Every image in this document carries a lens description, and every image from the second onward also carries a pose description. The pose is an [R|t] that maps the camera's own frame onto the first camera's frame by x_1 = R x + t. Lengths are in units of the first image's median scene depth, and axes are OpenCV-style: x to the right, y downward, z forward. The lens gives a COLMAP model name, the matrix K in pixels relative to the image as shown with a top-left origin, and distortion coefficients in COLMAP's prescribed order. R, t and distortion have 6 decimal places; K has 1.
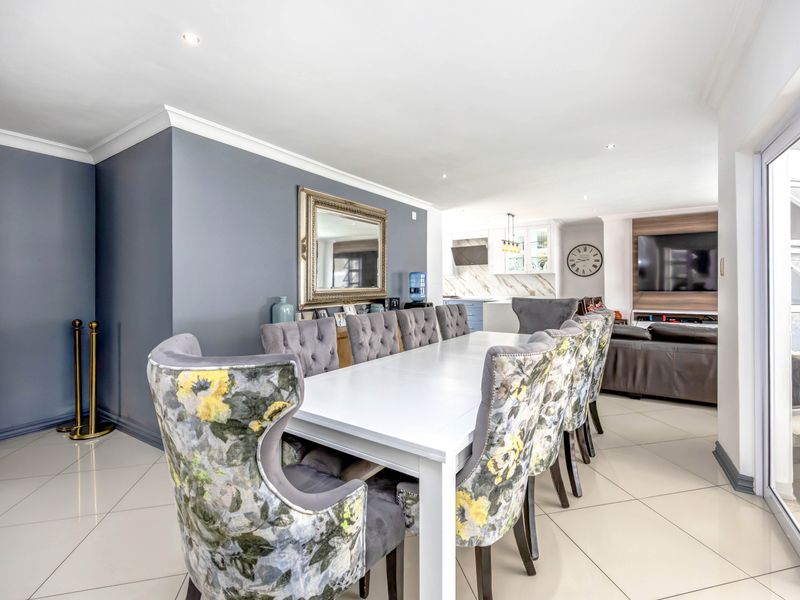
lens RADIAL K [[366.9, 0, 377.4], [0, 366.9, 283.1], [0, 0, 1]] dist [-0.002500, 0.001558]
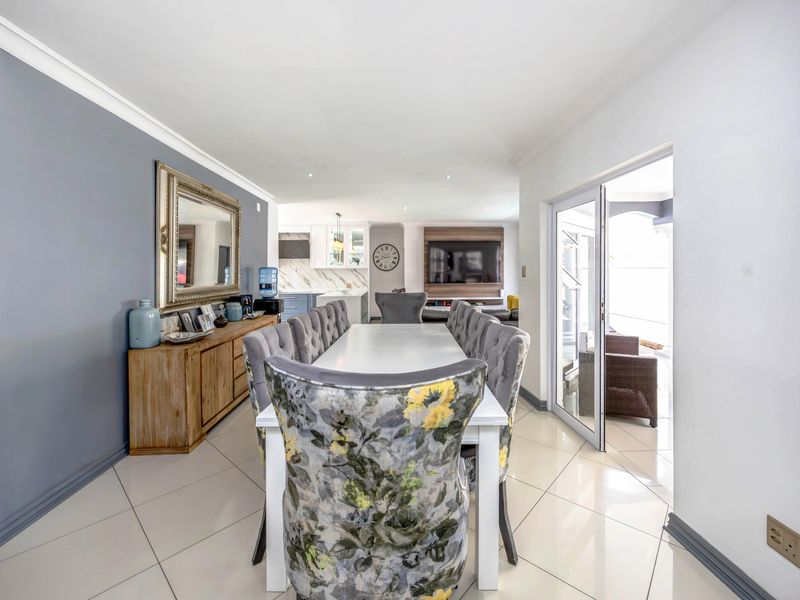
lens RADIAL K [[366.9, 0, 393.3], [0, 366.9, 274.4], [0, 0, 1]] dist [-0.002500, 0.001558]
pose [[0.810403, 0.002472, 0.585868, -0.263546], [-0.004177, 0.999990, 0.001558, -0.019565], [-0.585858, -0.003710, 0.810405, 0.038694]]
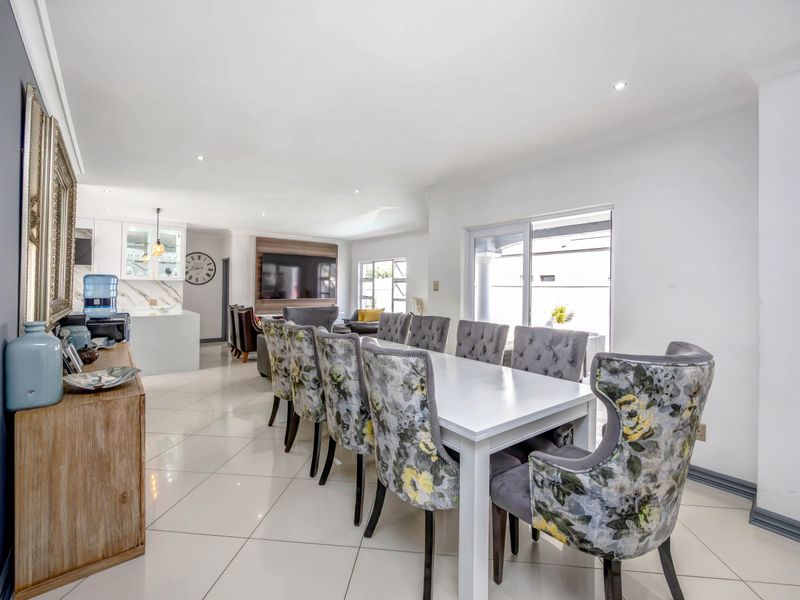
lens RADIAL K [[366.9, 0, 406.3], [0, 366.9, 290.8], [0, 0, 1]] dist [-0.002500, 0.001558]
pose [[0.283750, 0.010063, 0.958845, -0.517986], [-0.012604, 0.999898, -0.006764, -0.004128], [-0.958815, -0.010166, 0.283848, 0.394734]]
